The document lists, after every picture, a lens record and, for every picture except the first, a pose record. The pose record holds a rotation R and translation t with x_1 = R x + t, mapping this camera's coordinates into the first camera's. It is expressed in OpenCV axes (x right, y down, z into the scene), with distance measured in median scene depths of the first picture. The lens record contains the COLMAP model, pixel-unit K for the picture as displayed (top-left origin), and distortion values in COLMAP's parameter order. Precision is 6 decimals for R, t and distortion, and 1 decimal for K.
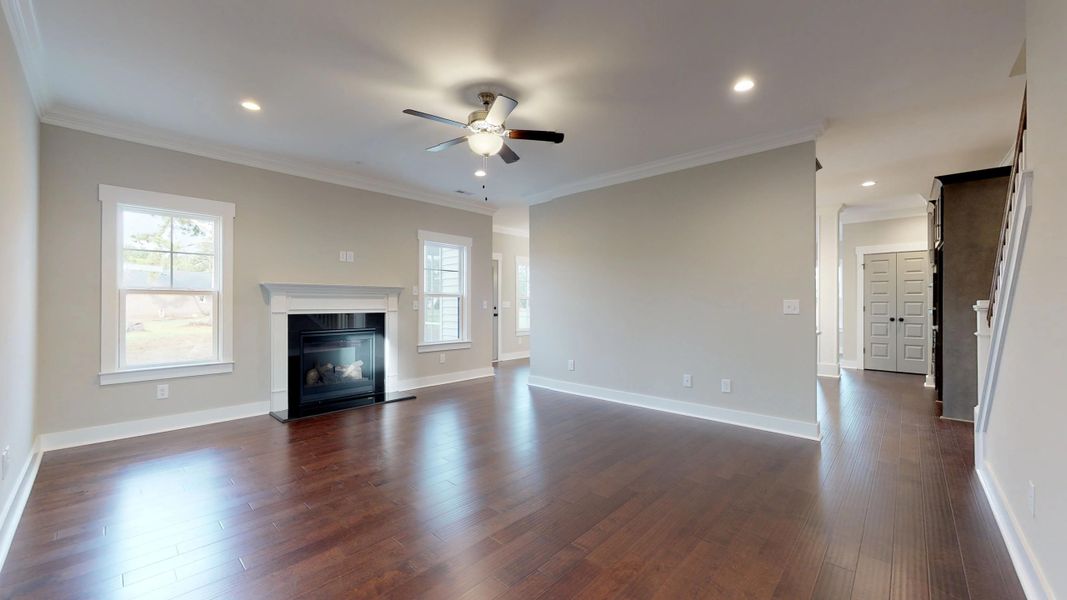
lens RADIAL K [[407.4, 0, 535.0], [0, 407.4, 301.0], [0, 0, 1]] dist [0.000259, 0.000080]
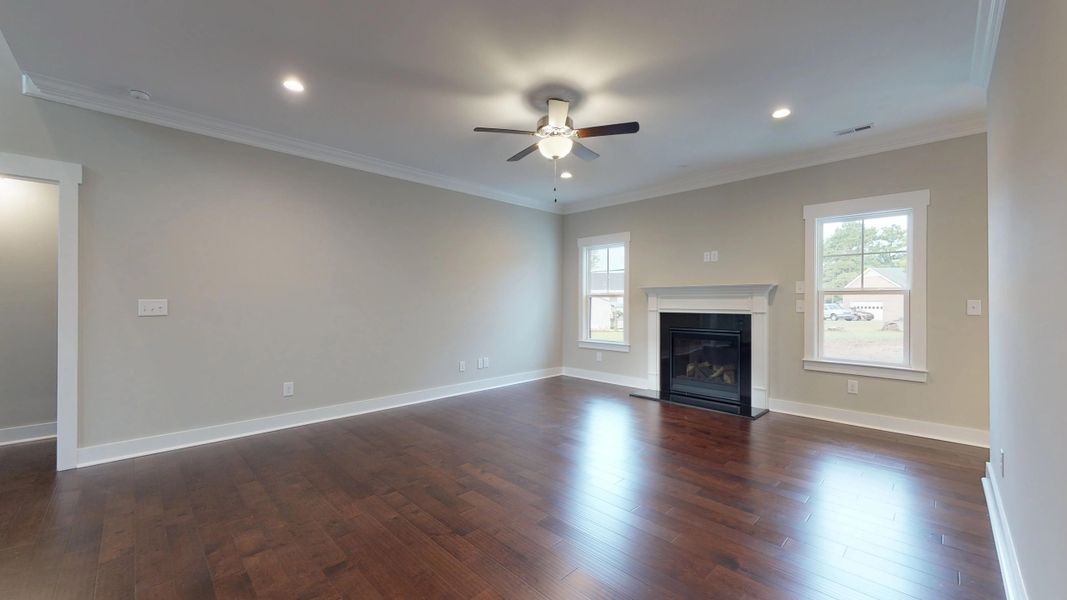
lens RADIAL K [[407.4, 0, 535.0], [0, 407.4, 301.0], [0, 0, 1]] dist [0.000259, 0.000080]
pose [[-0.036740, -0.003263, -0.999320, 0.579470], [0.001520, 0.999993, -0.003321, 0.002520], [0.999324, -0.001641, -0.036735, 0.638248]]
